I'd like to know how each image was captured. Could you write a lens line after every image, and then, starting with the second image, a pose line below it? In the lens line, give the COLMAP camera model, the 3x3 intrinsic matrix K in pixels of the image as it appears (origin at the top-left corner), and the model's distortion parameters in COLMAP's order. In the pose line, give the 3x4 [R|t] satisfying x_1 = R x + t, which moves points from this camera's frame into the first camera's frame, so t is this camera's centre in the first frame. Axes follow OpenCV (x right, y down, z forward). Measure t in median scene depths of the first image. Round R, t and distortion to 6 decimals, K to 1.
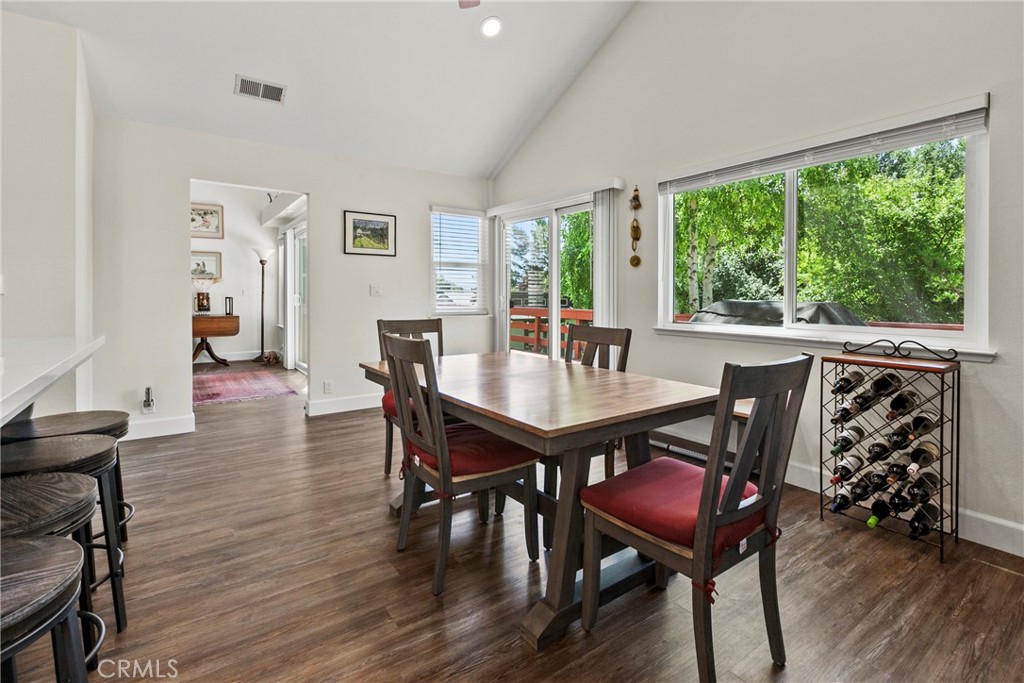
lens RADIAL K [[473.2, 0, 497.2], [0, 473.2, 292.7], [0, 0, 1]] dist [0.002509, 0.000544]
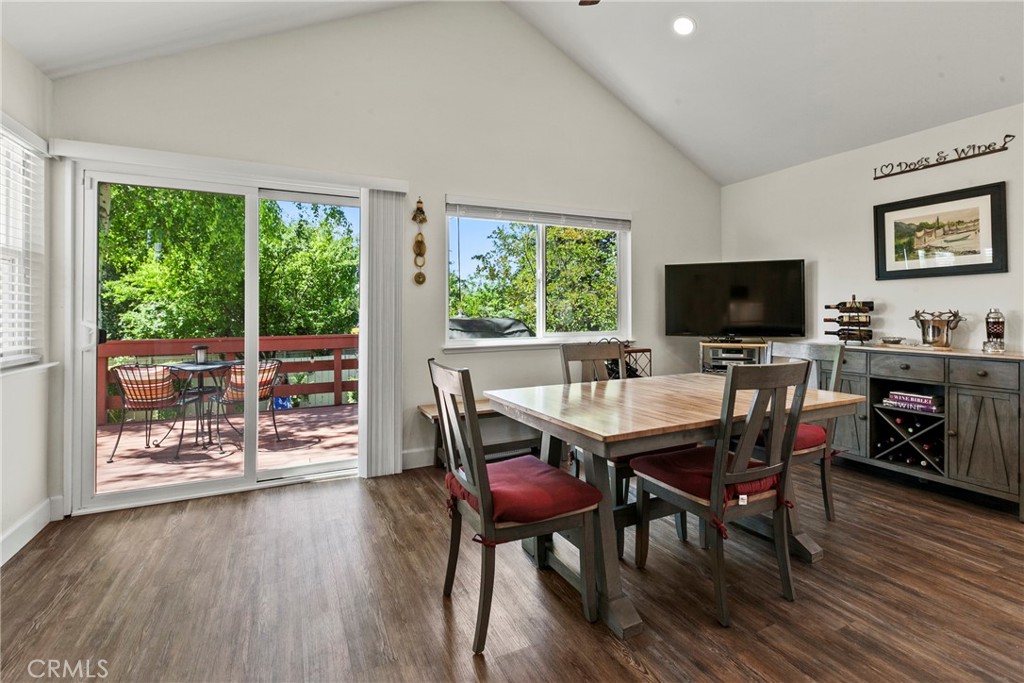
lens RADIAL K [[473.2, 0, 506.4], [0, 473.2, 313.0], [0, 0, 1]] dist [0.002509, 0.000544]
pose [[0.162773, 0.002293, 0.986661, -0.593924], [0.007543, 0.999965, -0.003569, 0.005368], [-0.986635, 0.008023, 0.162750, 0.682127]]
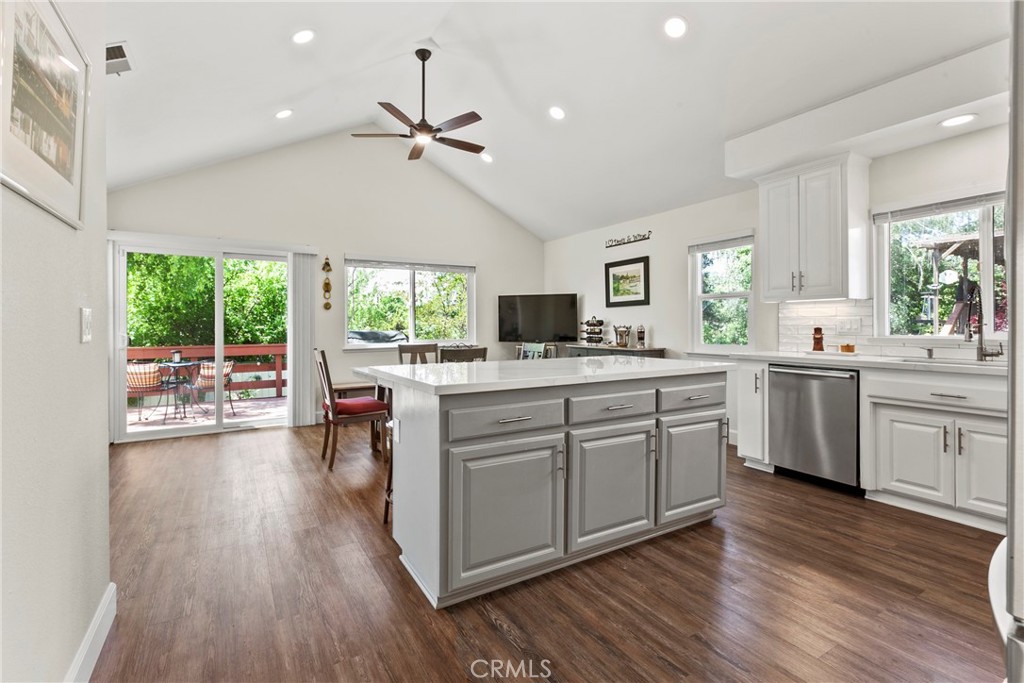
lens RADIAL K [[473.2, 0, 511.9], [0, 473.2, 331.3], [0, 0, 1]] dist [0.002509, 0.000544]
pose [[0.063281, -0.006655, 0.997974, -1.163792], [0.010604, 0.999926, 0.005996, 0.010004], [-0.997939, 0.010203, 0.063347, 0.324017]]
